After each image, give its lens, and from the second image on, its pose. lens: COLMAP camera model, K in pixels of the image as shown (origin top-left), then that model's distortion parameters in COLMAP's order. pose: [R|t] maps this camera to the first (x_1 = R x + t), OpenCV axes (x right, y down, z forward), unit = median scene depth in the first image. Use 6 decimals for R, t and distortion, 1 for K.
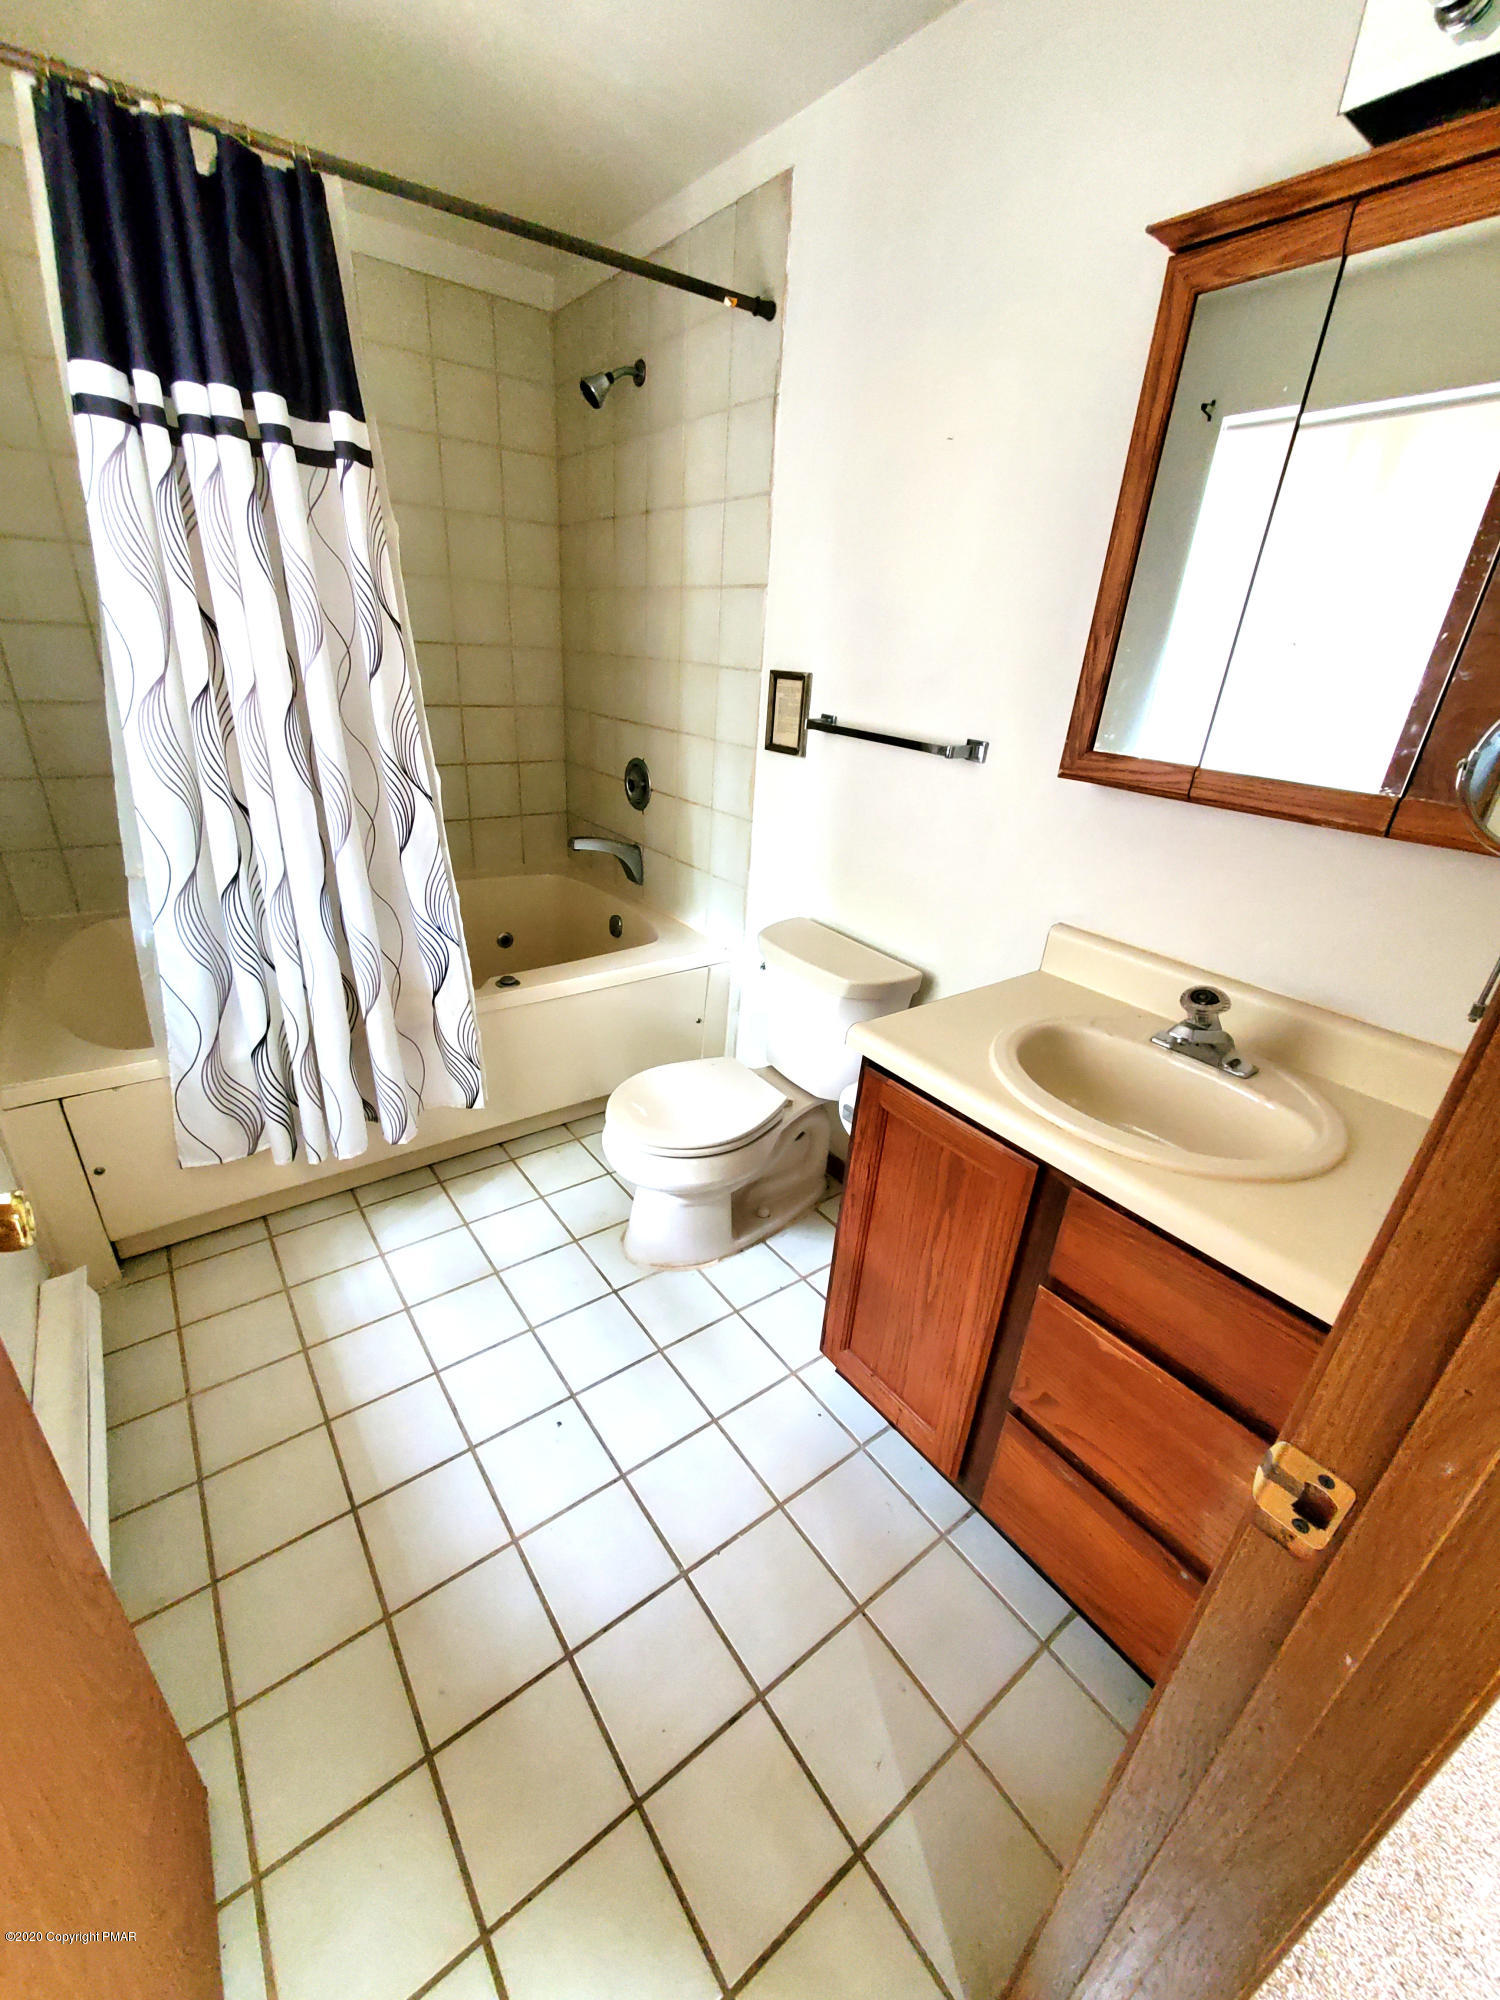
lens RADIAL K [[792.1, 0, 741.2], [0, 792.1, 1003.1], [0, 0, 1]] dist [-0.001053, -0.001405]
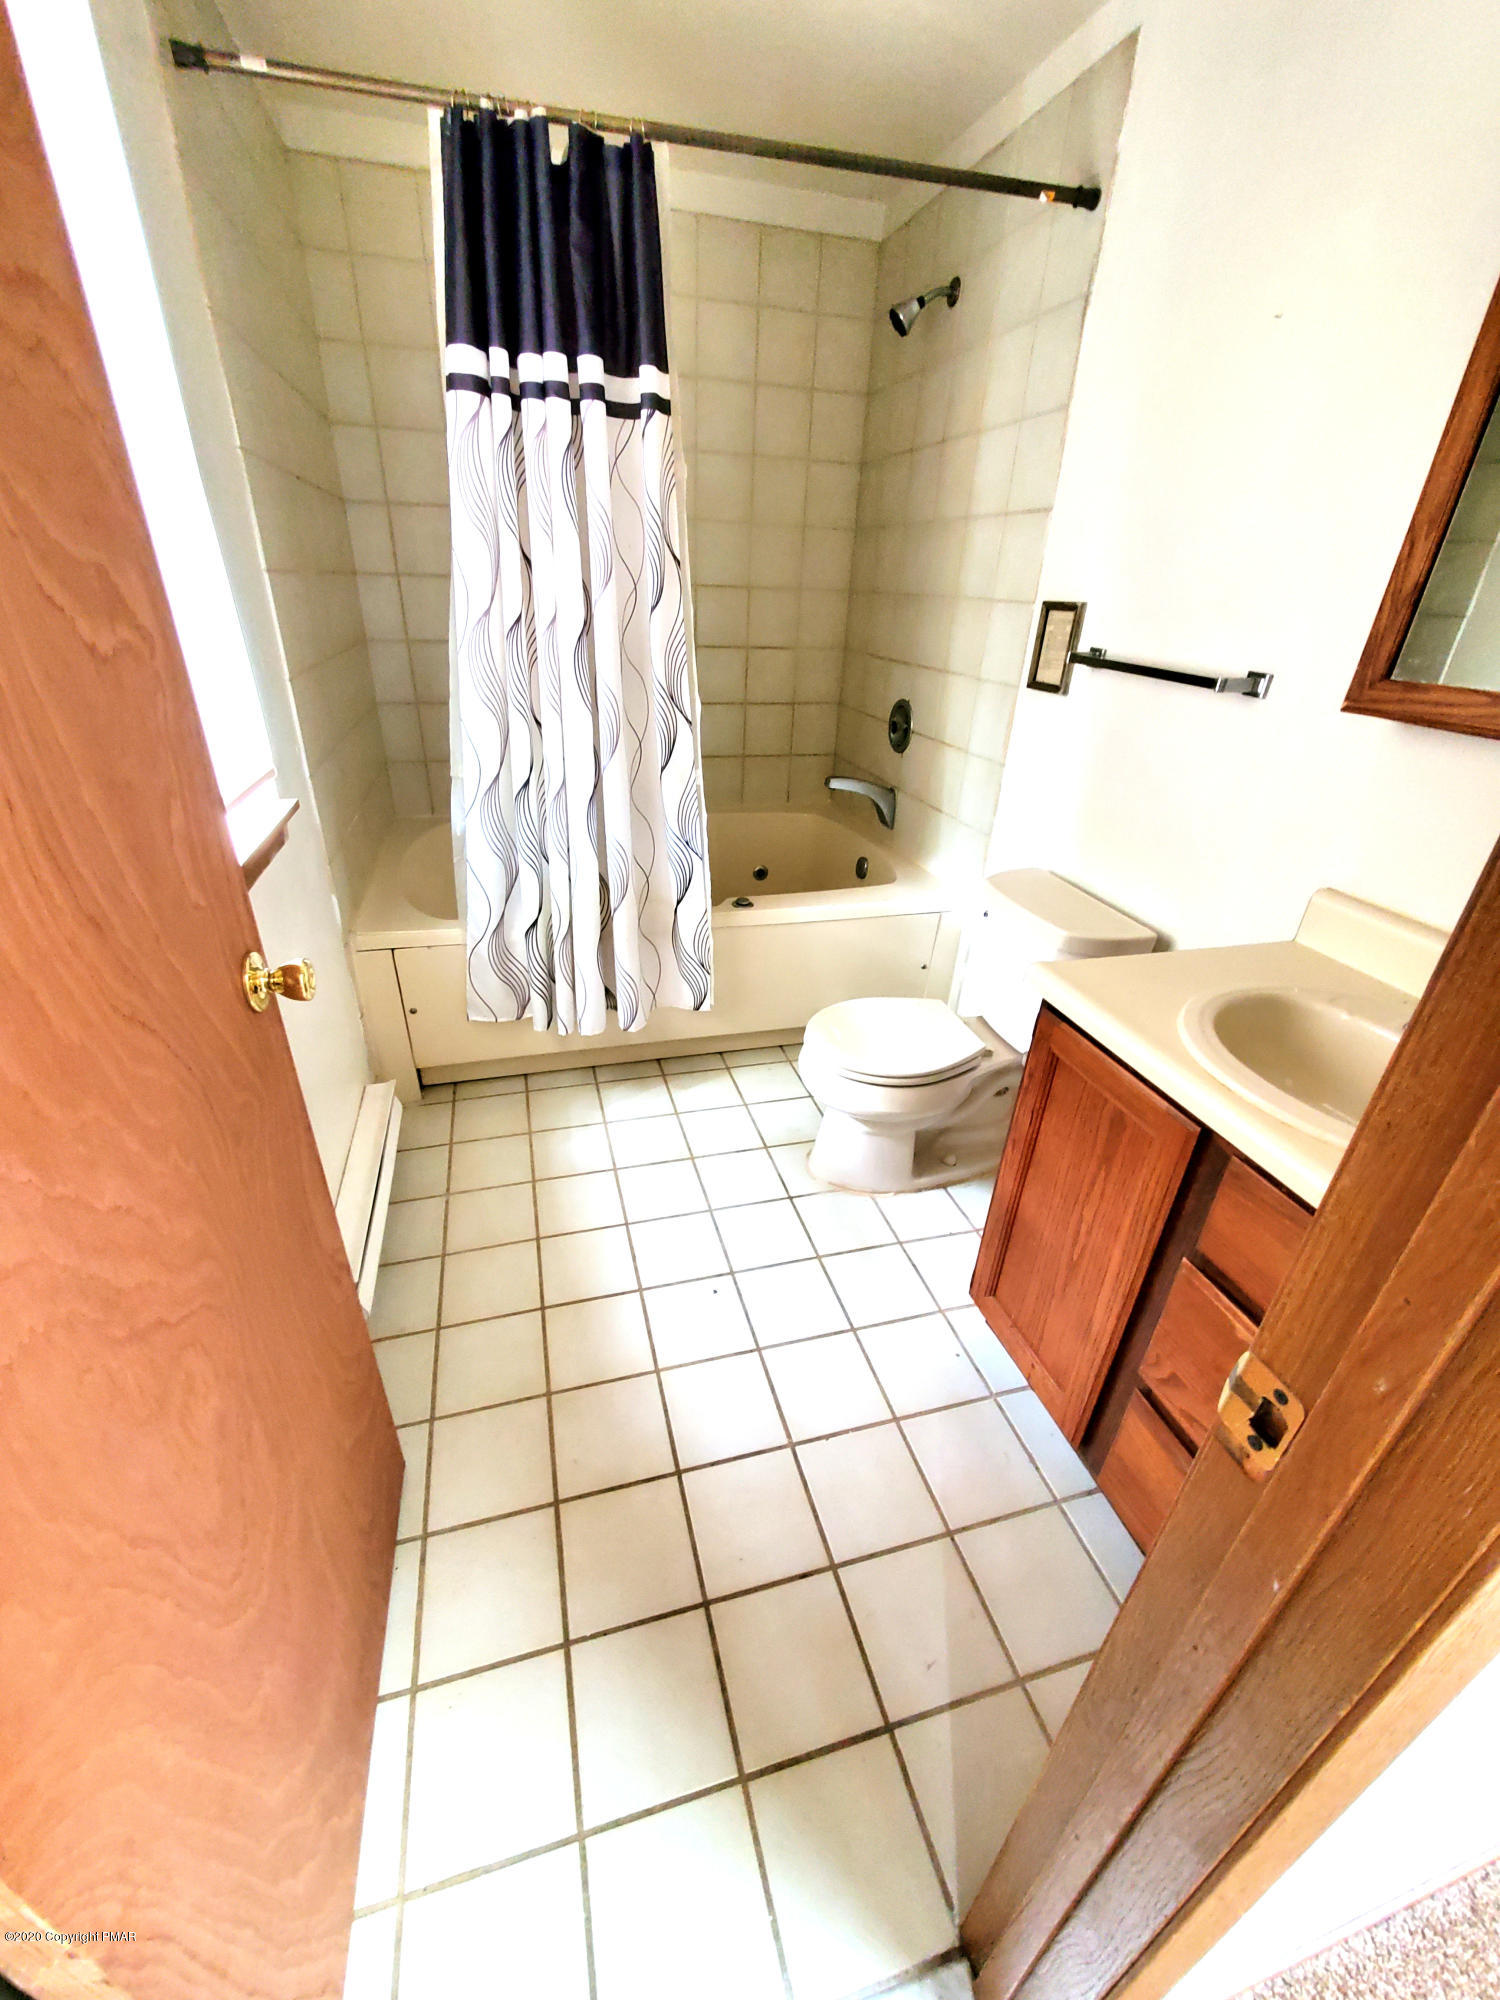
lens RADIAL K [[792.1, 0, 741.2], [0, 792.1, 1003.1], [0, 0, 1]] dist [-0.001053, -0.001405]
pose [[0.932368, 0.146114, -0.330666, 0.106058], [-0.130505, 0.989040, 0.069054, 0.044429], [0.337131, -0.021230, 0.941218, -0.025048]]
